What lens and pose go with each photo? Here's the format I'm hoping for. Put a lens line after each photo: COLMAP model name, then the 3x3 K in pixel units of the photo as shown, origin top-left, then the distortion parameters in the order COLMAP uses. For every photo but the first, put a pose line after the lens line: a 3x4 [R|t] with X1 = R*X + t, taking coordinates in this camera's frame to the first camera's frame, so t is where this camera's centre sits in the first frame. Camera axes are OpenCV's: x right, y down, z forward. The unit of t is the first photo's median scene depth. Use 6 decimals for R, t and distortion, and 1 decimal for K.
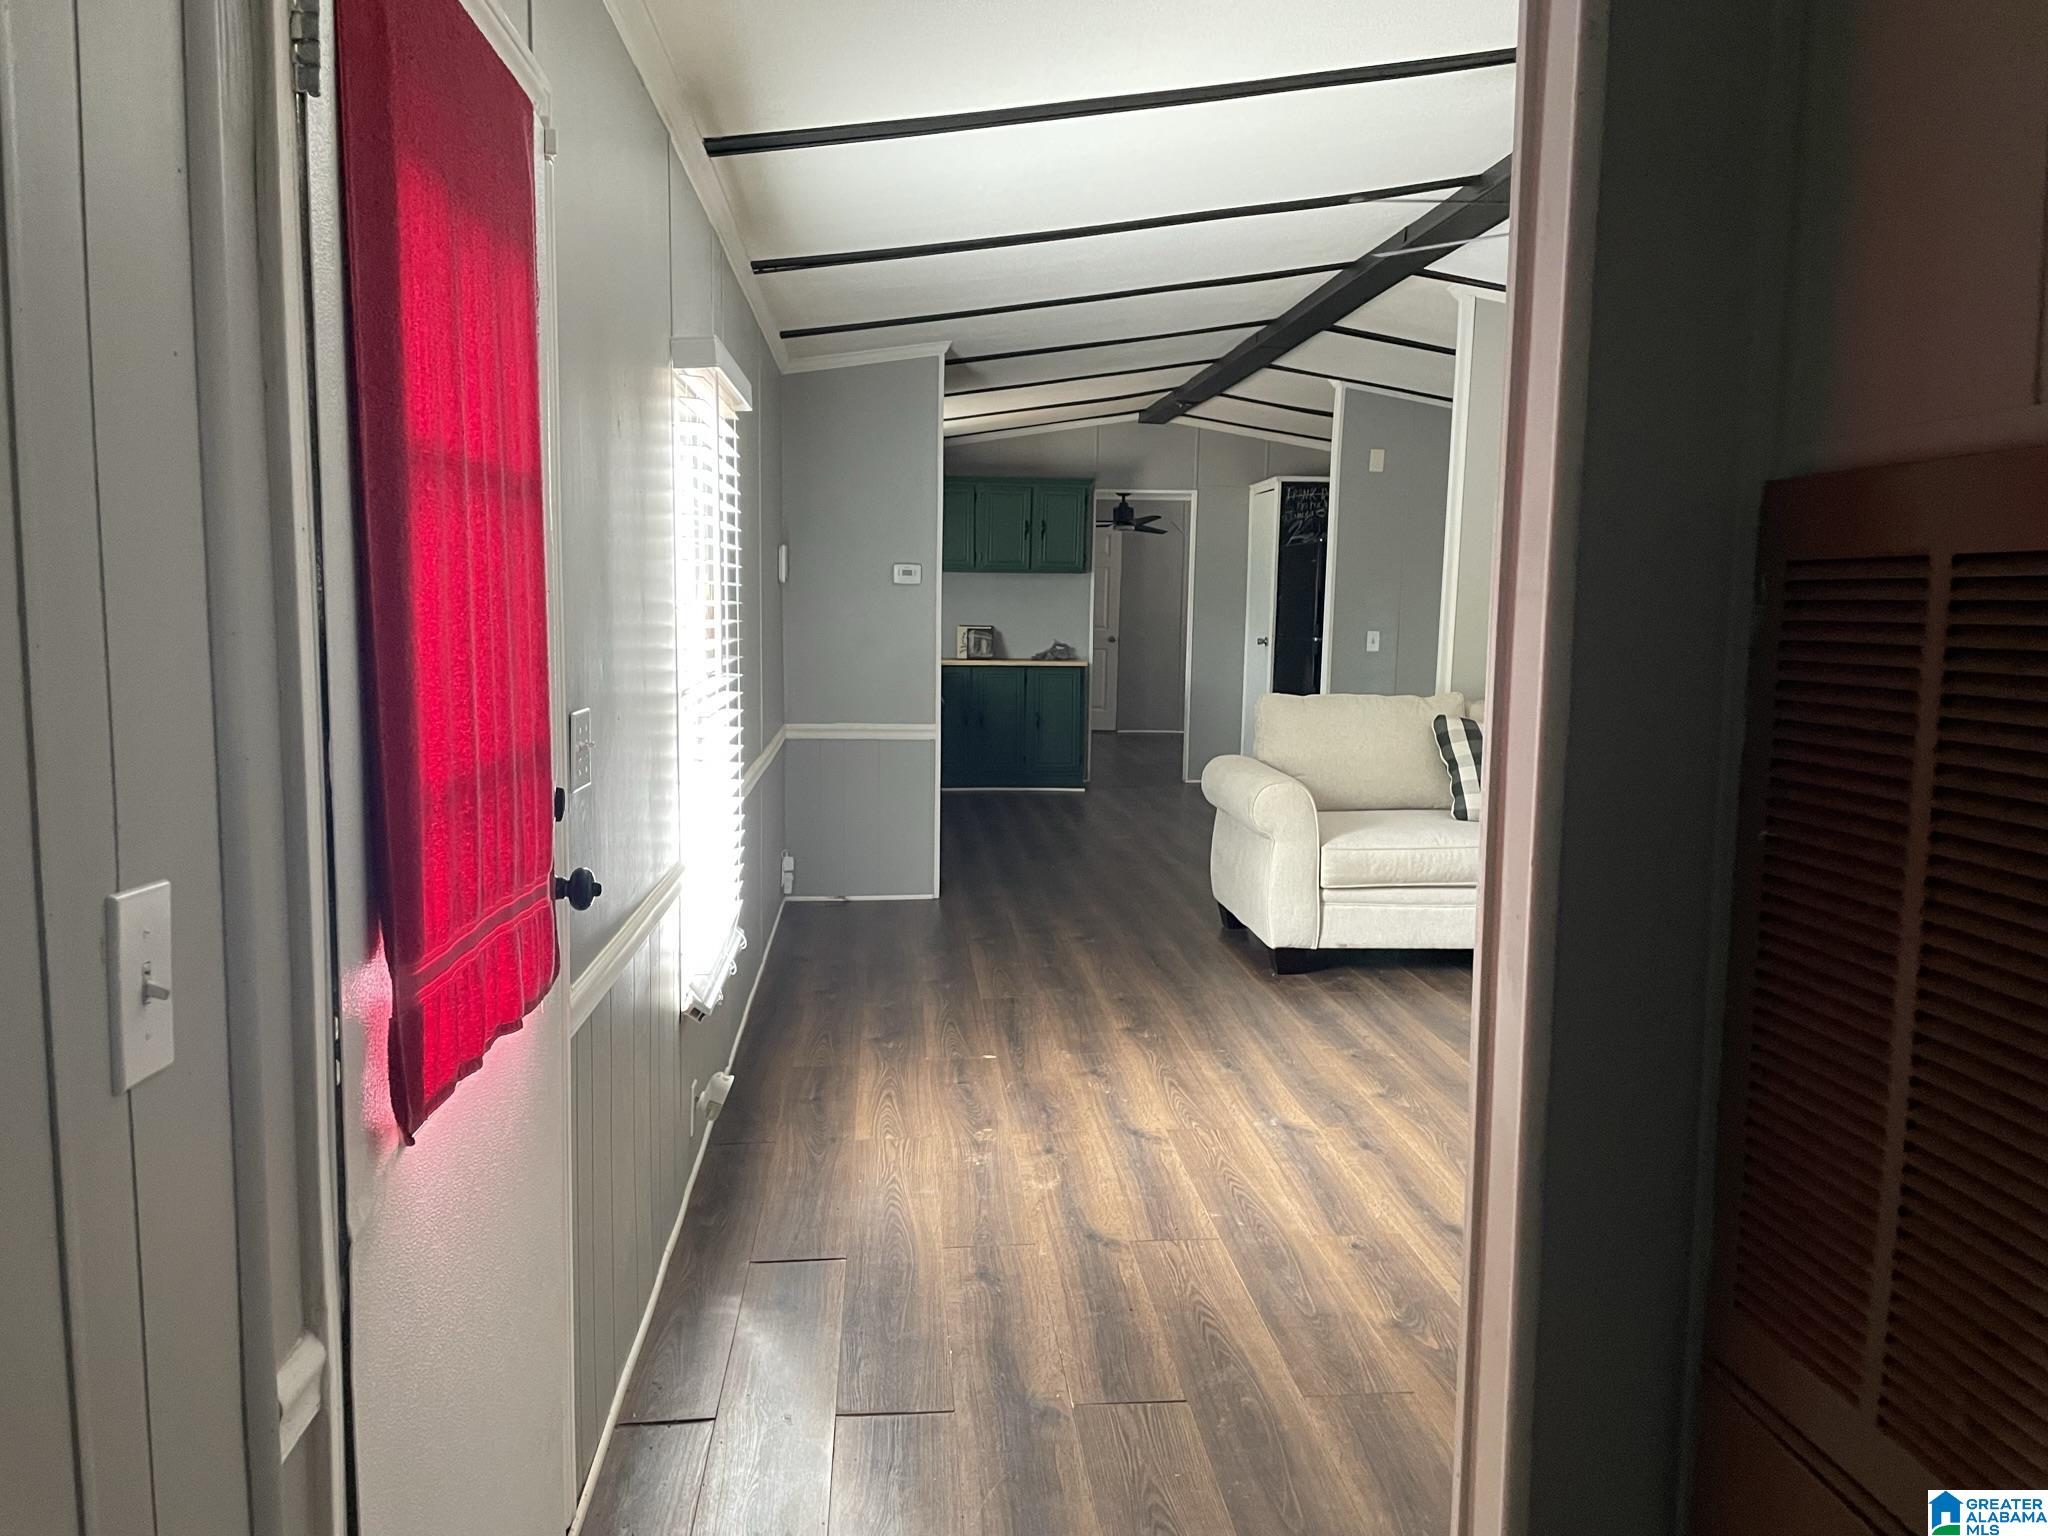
lens RADIAL K [[1541.7, 0, 1039.0], [0, 1541.7, 778.4], [0, 0, 1]] dist [0.093225, -0.112596]
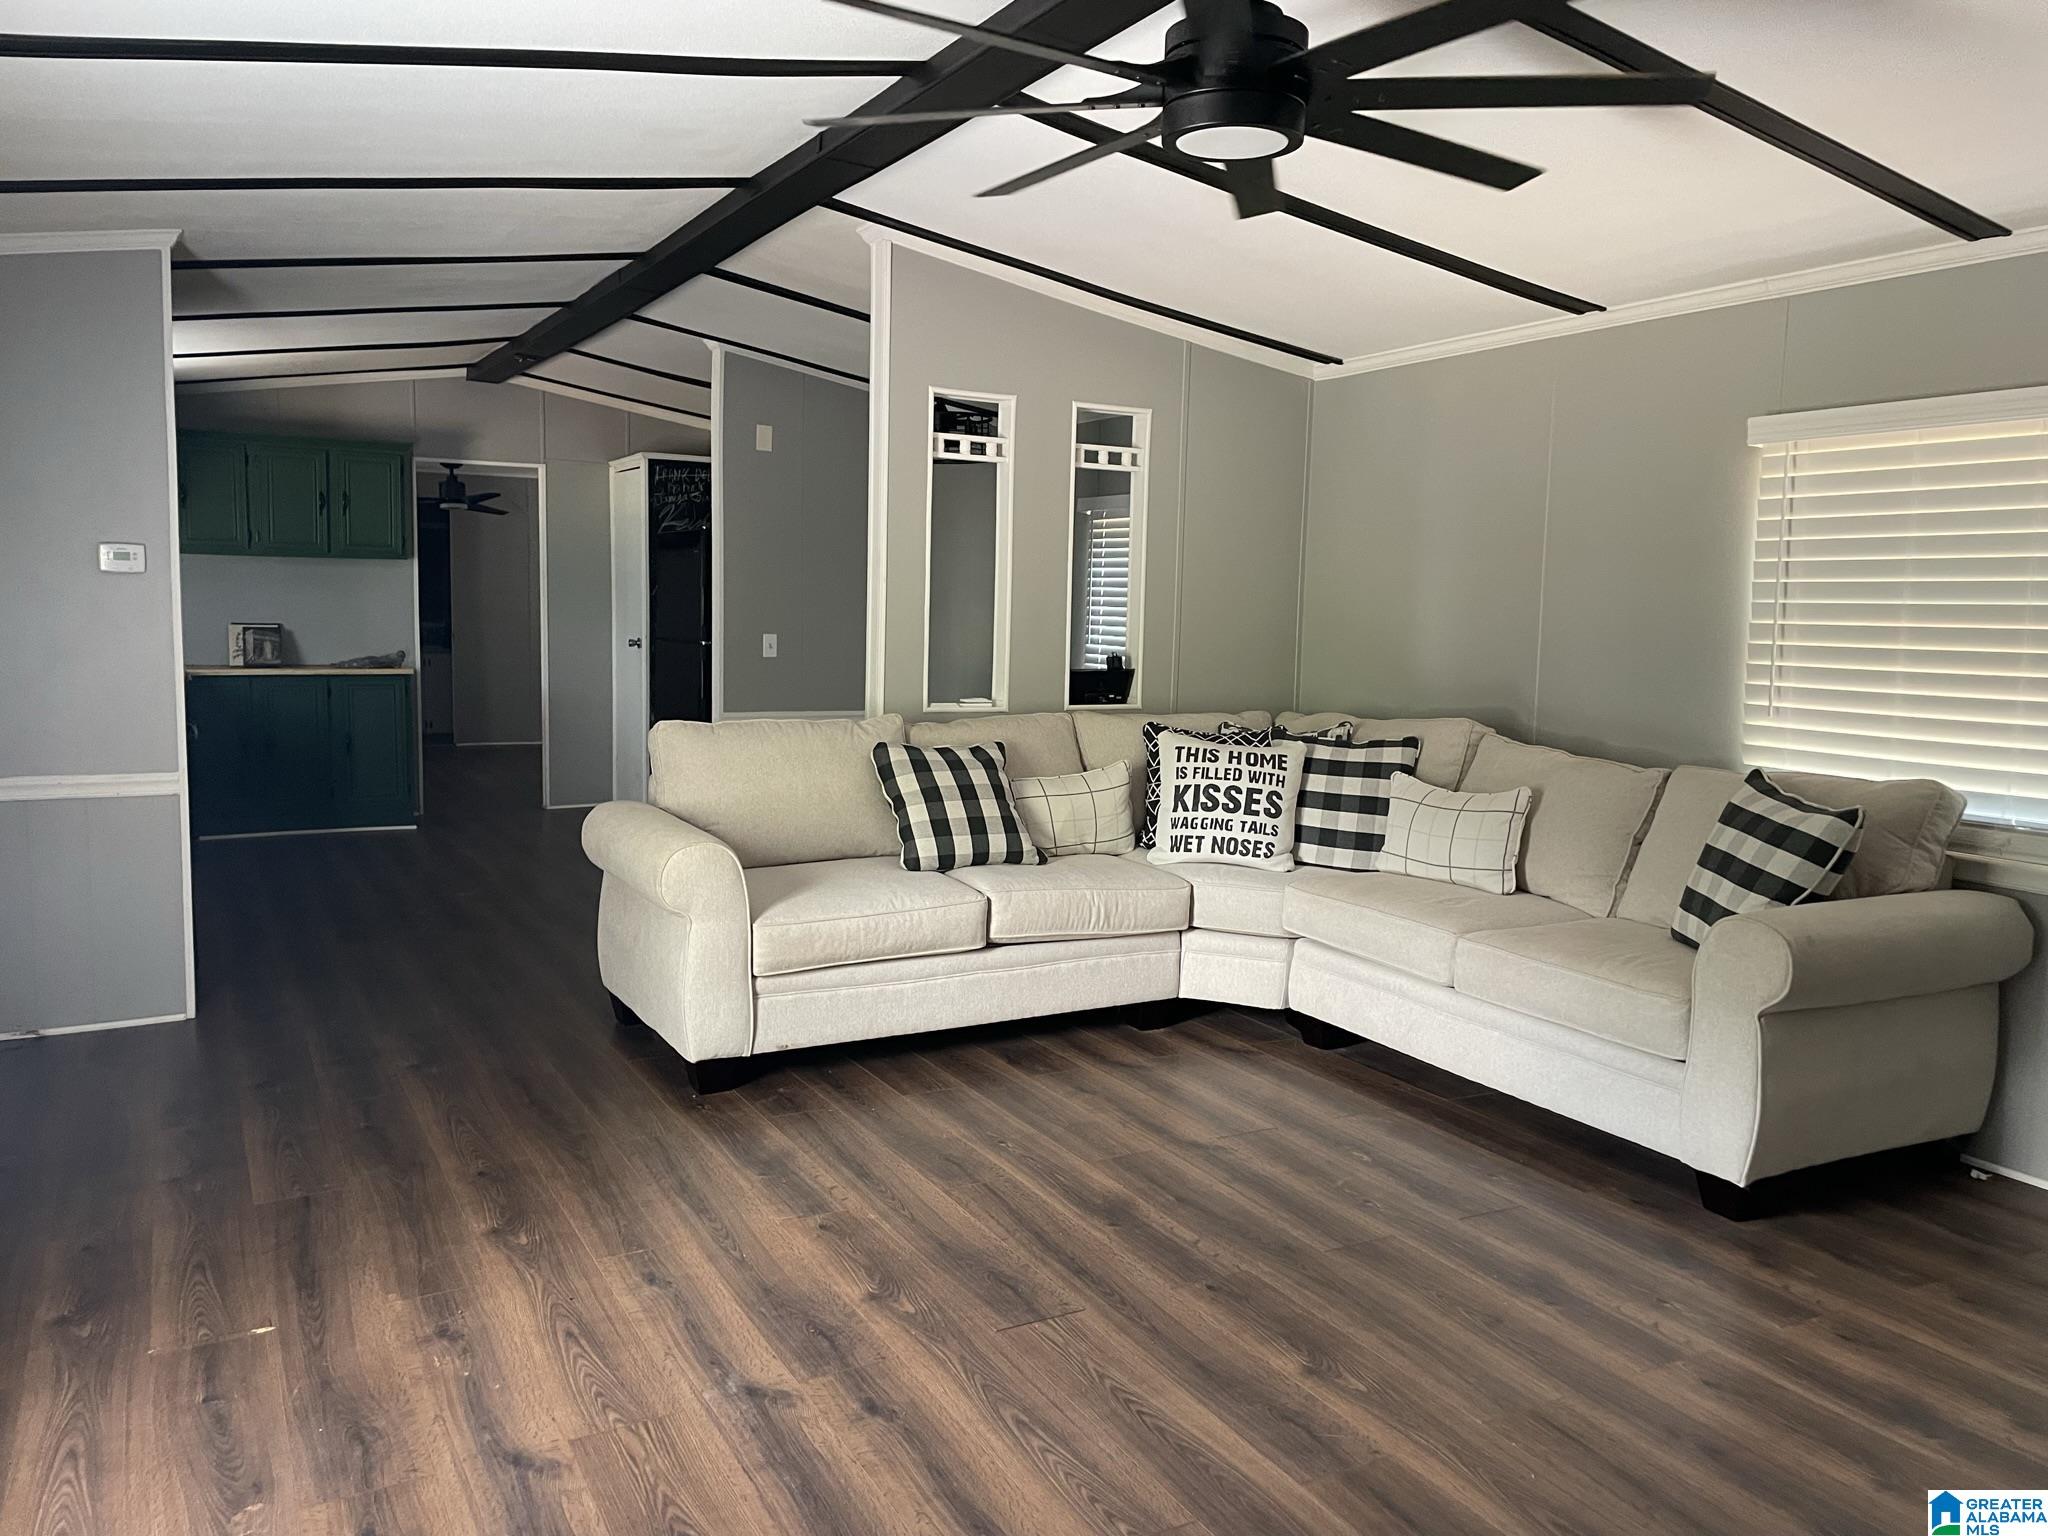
lens RADIAL K [[1525.4, 0, 1046.3], [0, 1525.4, 764.1], [0, 0, 1]] dist [0.087443, -0.109861]
pose [[0.914073, -0.040181, 0.403555, 0.011345], [0.040554, 0.999148, 0.007627, -0.035072], [-0.403517, 0.009394, 0.914924, 0.238927]]
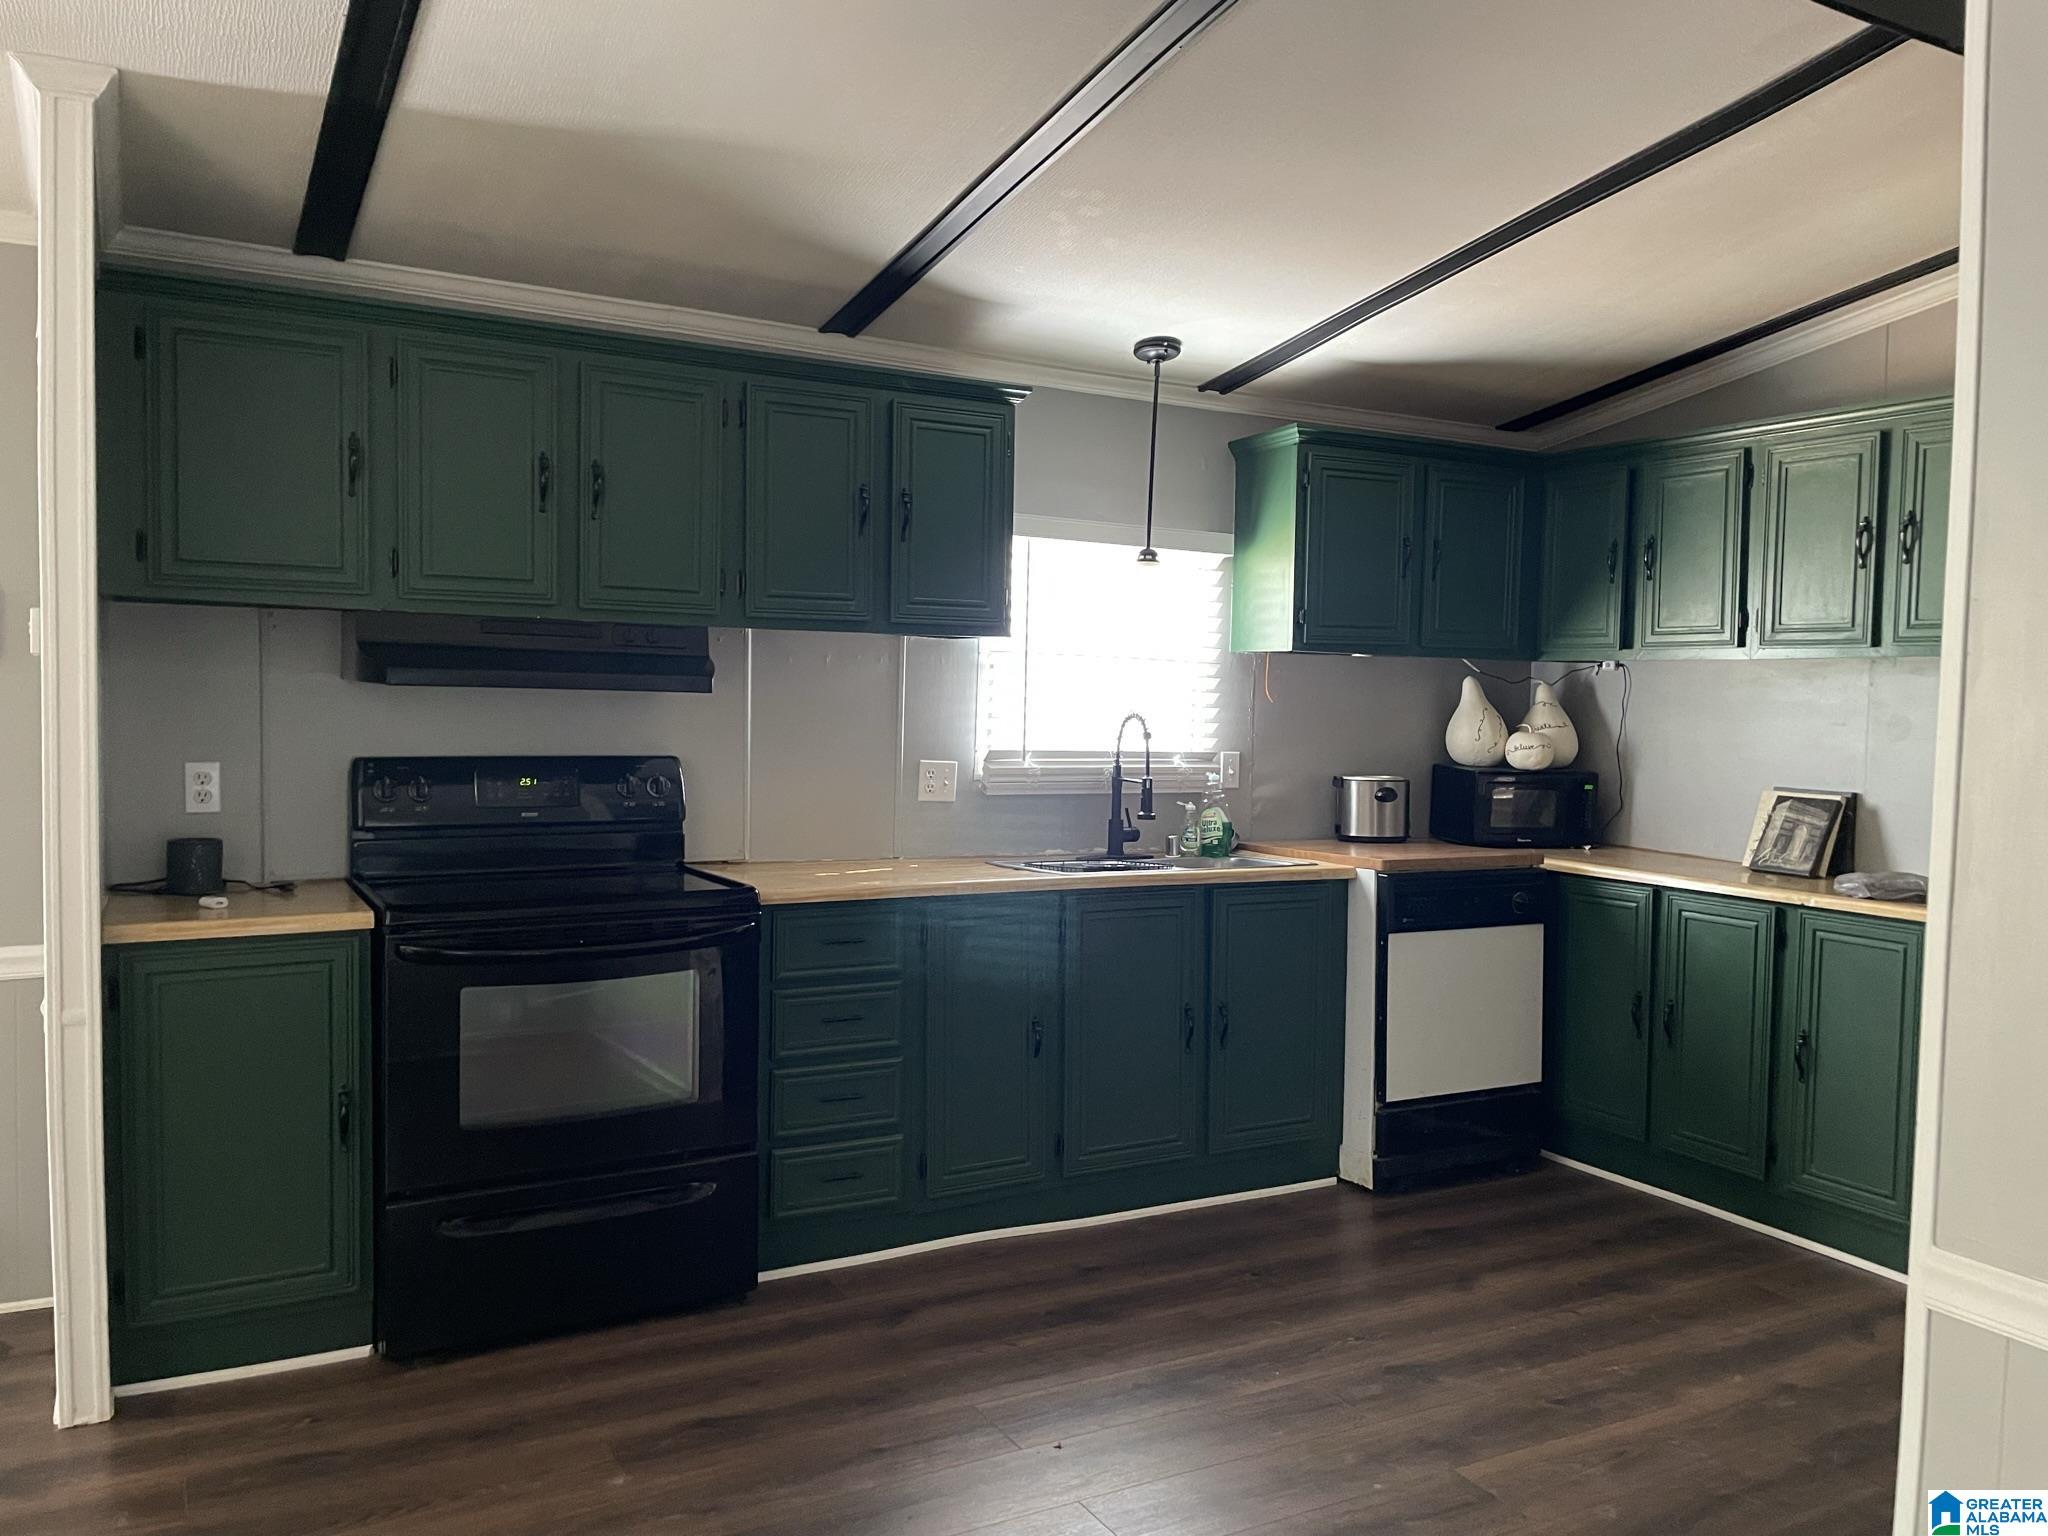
lens RADIAL K [[1541.5, 0, 1056.1], [0, 1541.5, 768.3], [0, 0, 1]] dist [0.089640, -0.146144]
pose [[0.407443, 0.039245, -0.912387, 0.513098], [-0.122573, 0.992386, -0.012052, -0.153946], [0.904967, 0.116745, 0.409151, 1.328075]]
